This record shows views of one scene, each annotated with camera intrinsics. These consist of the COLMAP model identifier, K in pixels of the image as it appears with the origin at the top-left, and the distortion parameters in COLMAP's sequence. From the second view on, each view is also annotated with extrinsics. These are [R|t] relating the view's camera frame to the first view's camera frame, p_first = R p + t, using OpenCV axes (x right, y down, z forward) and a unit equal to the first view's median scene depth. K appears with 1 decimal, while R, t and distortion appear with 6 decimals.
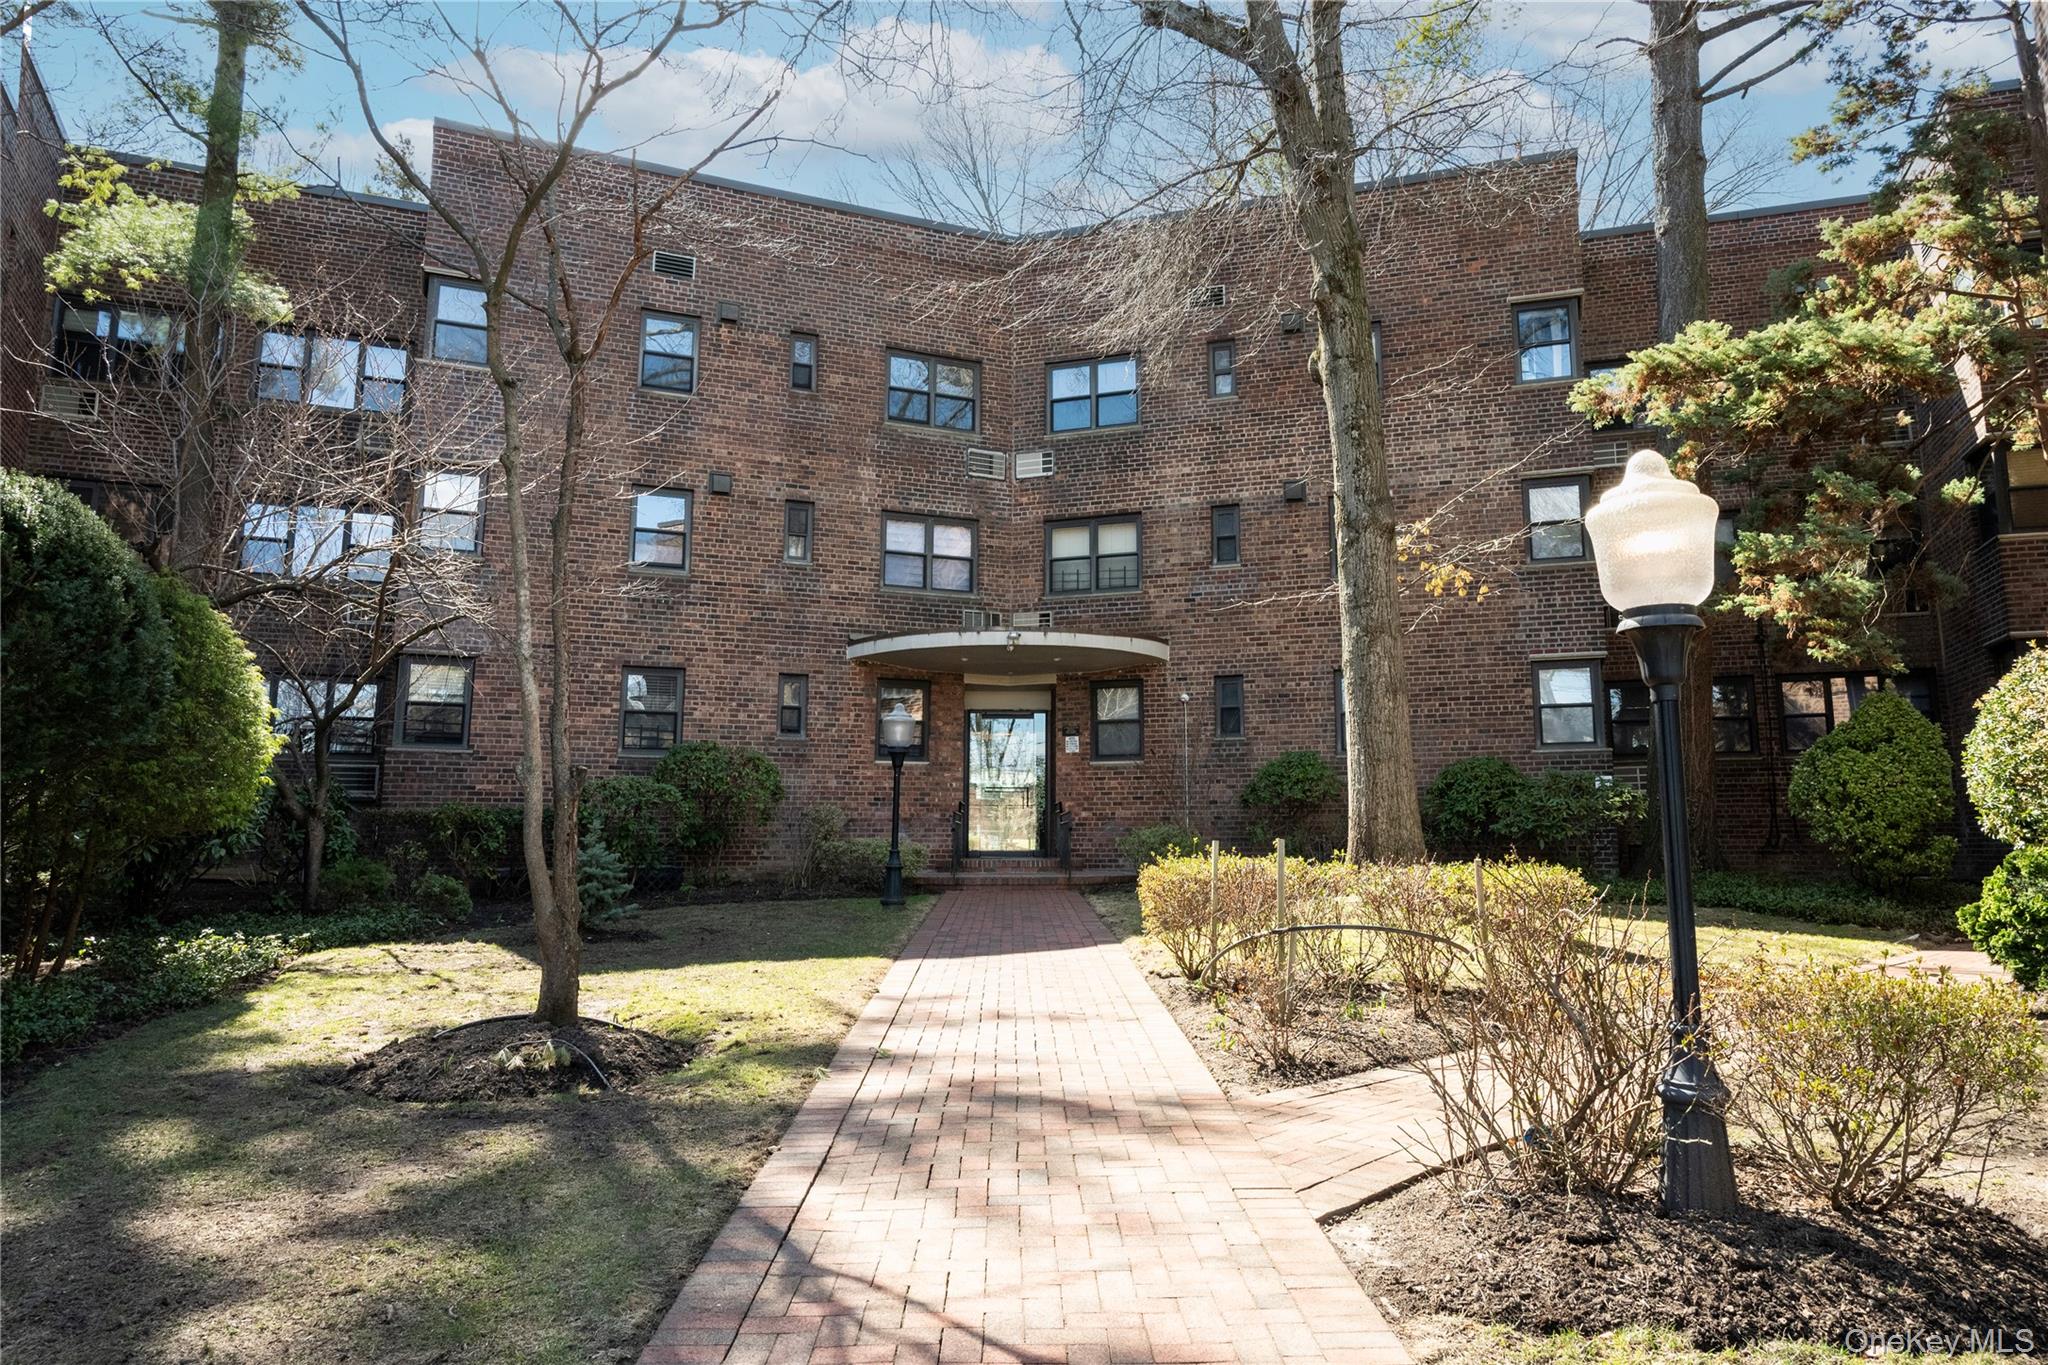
lens RADIAL K [[1402.9, 0, 1017.5], [0, 1402.9, 680.0], [0, 0, 1]] dist [-0.008241, 0.001078]
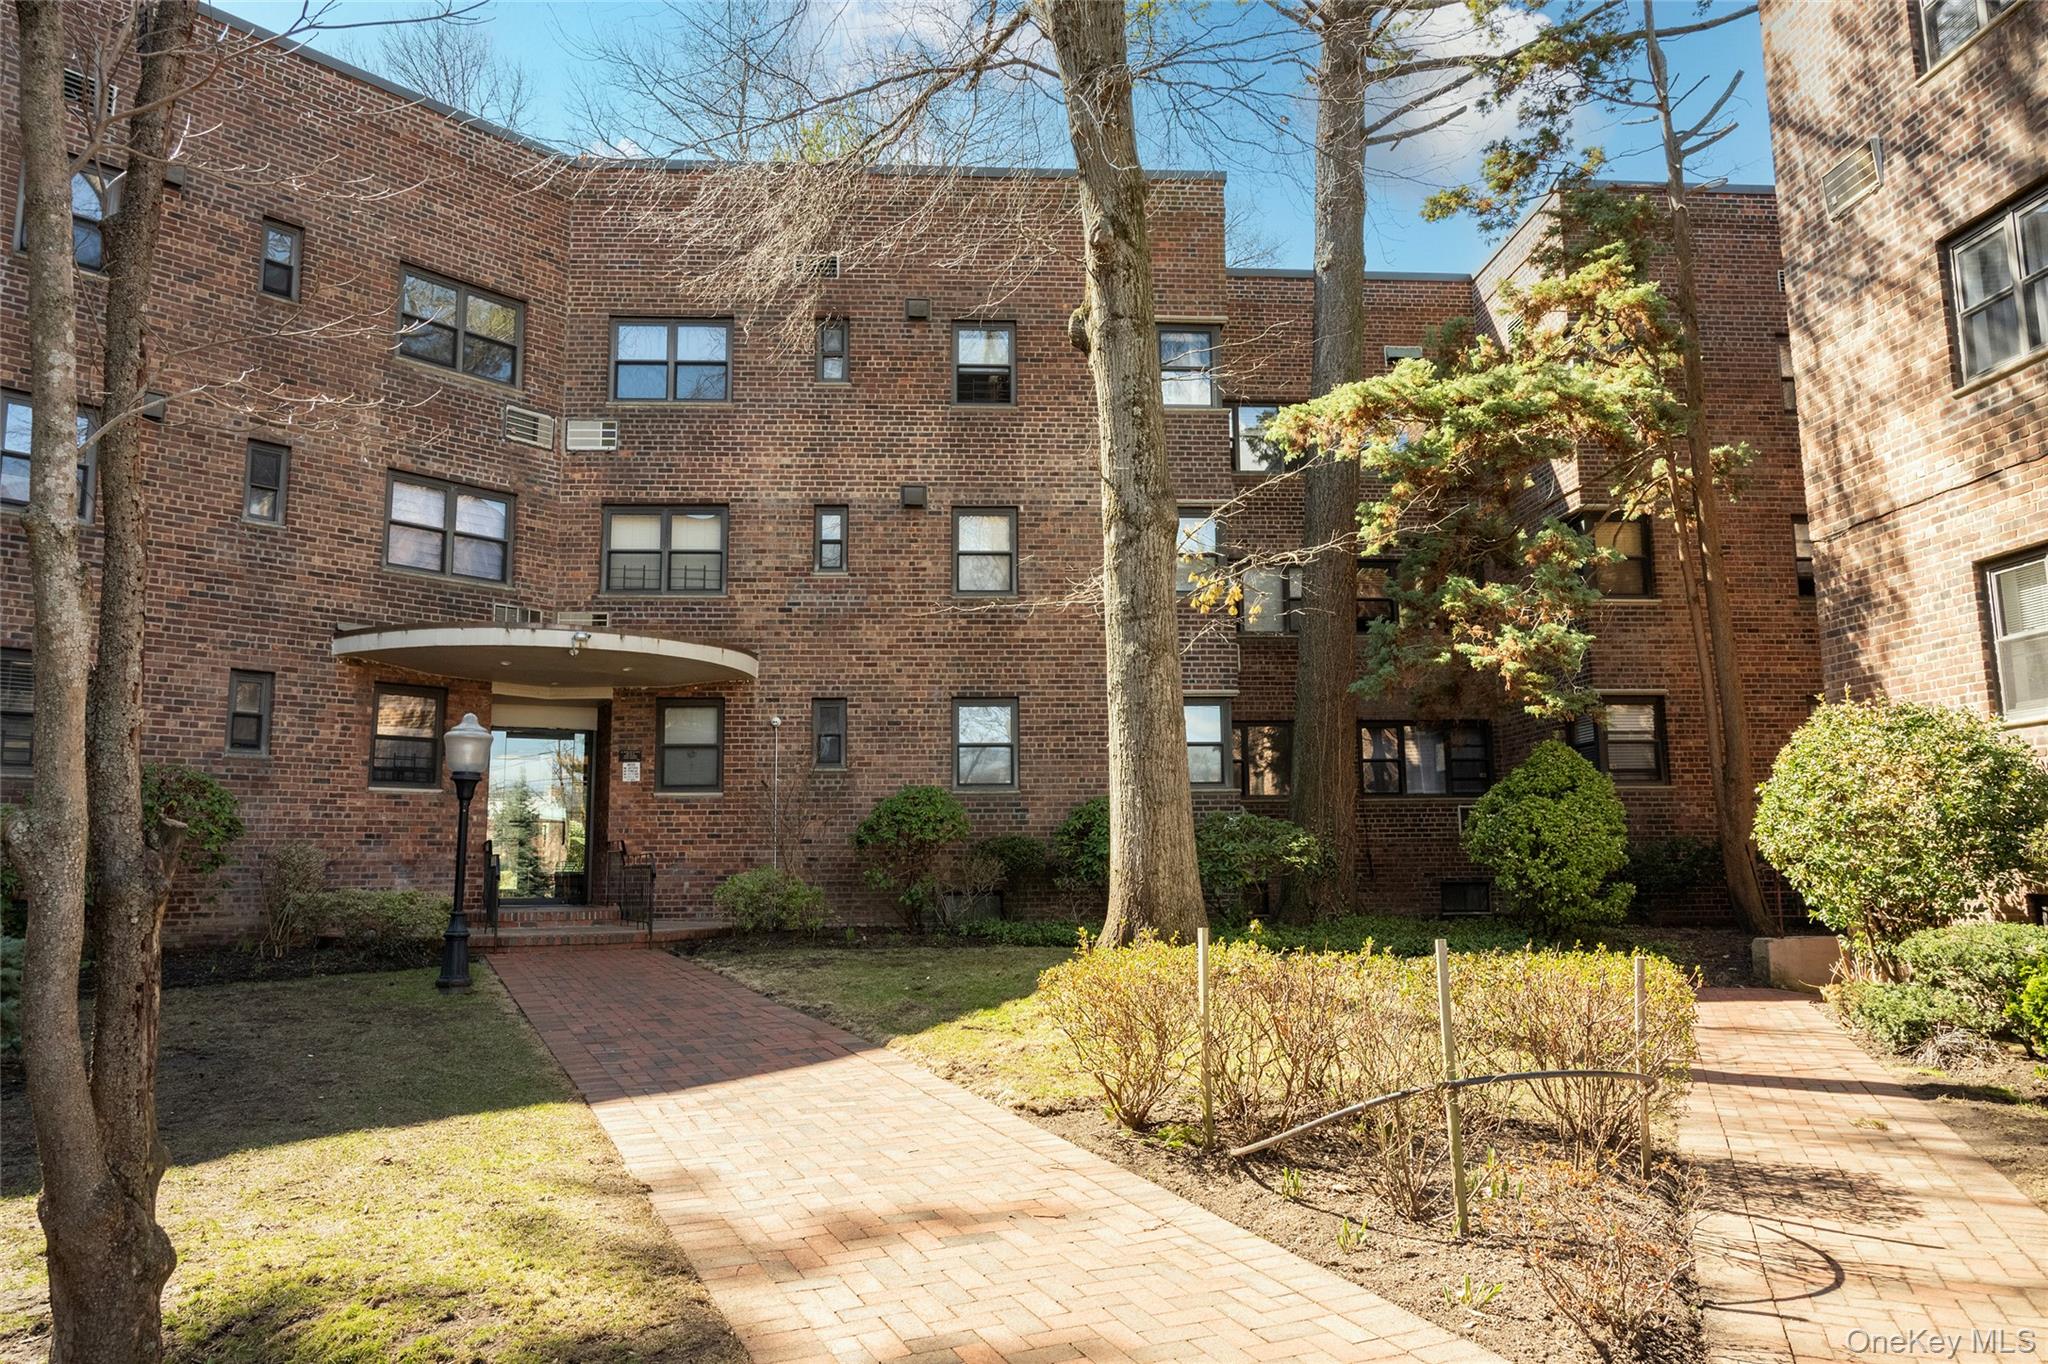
lens RADIAL K [[1402.9, 0, 1128.6], [0, 1402.9, 735.8], [0, 0, 1]] dist [-0.008241, 0.001078]
pose [[0.903186, 0.033468, 0.427943, -0.054608], [-0.041191, 0.999113, 0.008797, 0.004803], [-0.427269, -0.025573, 0.903763, 0.117112]]
